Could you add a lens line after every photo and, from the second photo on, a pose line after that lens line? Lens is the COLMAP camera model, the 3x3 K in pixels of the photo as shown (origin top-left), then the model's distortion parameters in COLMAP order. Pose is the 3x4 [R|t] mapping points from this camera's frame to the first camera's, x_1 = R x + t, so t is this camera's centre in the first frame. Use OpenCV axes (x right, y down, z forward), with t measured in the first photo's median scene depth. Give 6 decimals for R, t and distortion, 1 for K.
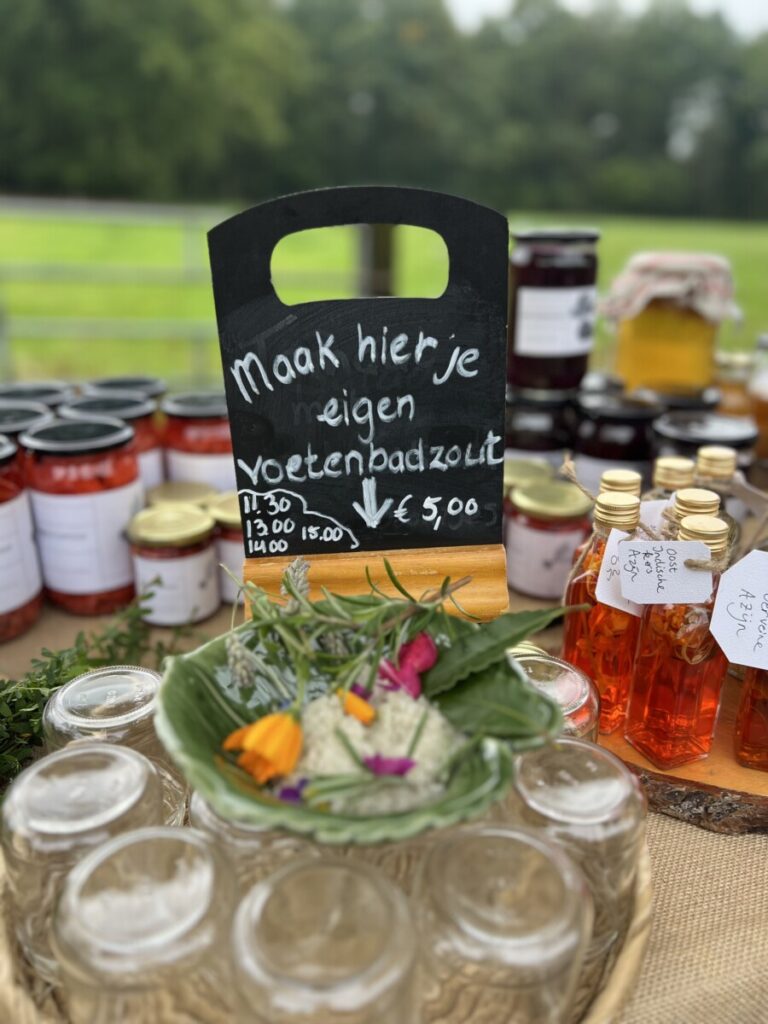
lens RADIAL K [[762.0, 0, 384.1], [0, 762.0, 519.3], [0, 0, 1]] dist [0.010305, -0.006039]
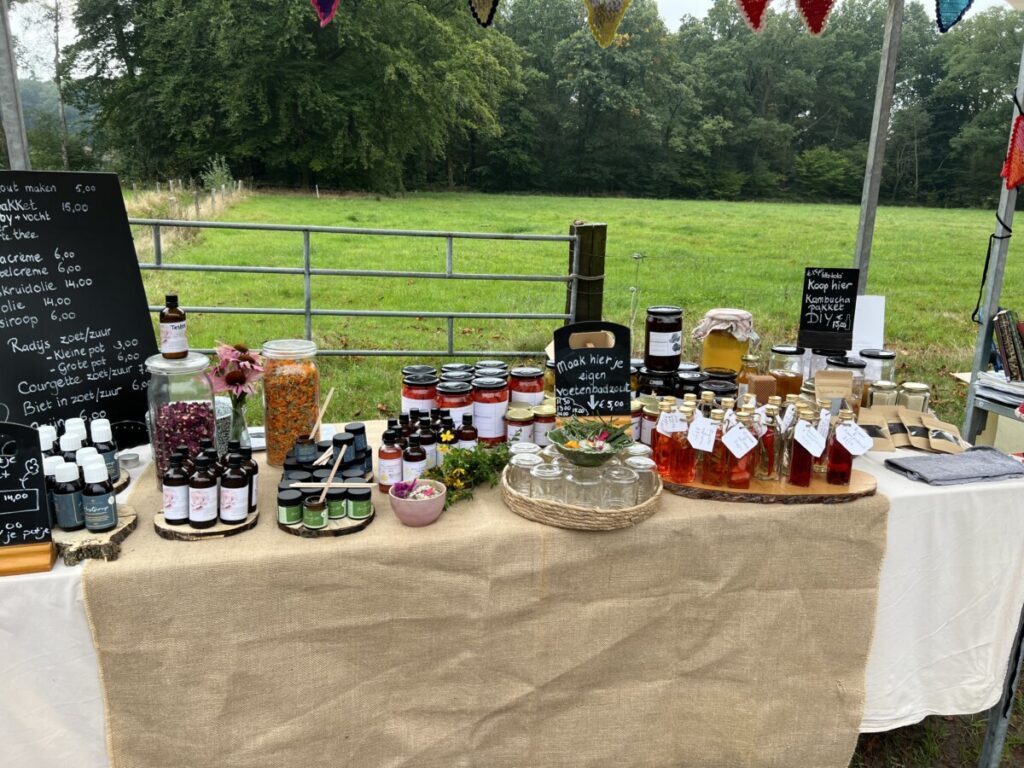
lens RADIAL K [[762.0, 0, 506.0], [0, 762.0, 381.3], [0, 0, 1]] dist [0.010305, -0.006039]
pose [[0.994112, 0.022548, -0.105987, -0.044301], [-0.036764, 0.990278, -0.134155, 0.368662], [0.101932, 0.137262, 0.985276, -2.515174]]
